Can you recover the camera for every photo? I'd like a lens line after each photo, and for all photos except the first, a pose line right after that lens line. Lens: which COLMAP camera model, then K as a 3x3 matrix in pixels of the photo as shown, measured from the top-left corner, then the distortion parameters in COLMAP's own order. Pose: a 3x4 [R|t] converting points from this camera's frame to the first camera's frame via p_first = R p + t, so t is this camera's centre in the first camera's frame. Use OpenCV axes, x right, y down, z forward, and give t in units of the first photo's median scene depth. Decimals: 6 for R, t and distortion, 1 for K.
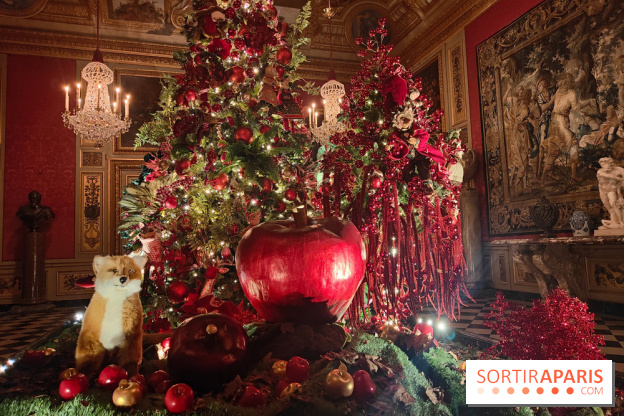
lens RADIAL K [[411.8, 0, 311.5], [0, 411.8, 207.7], [0, 0, 1]] dist [-0.002284, -0.004689]
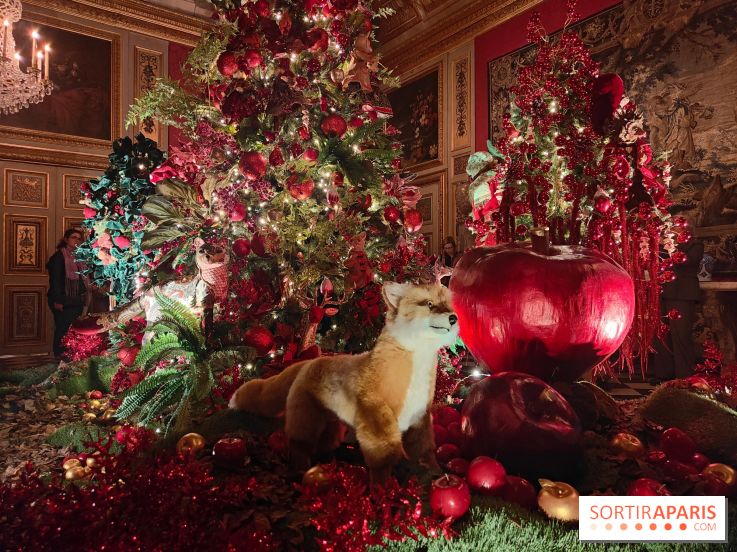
lens RADIAL K [[489.8, 0, 368.7], [0, 489.8, 271.3], [0, 0, 1]] dist [-0.003556, 0.002810]
pose [[0.947005, 0.036604, 0.319127, -0.204015], [-0.056131, 0.997058, 0.052204, 0.016262], [-0.316277, -0.067350, 0.946273, 0.078864]]
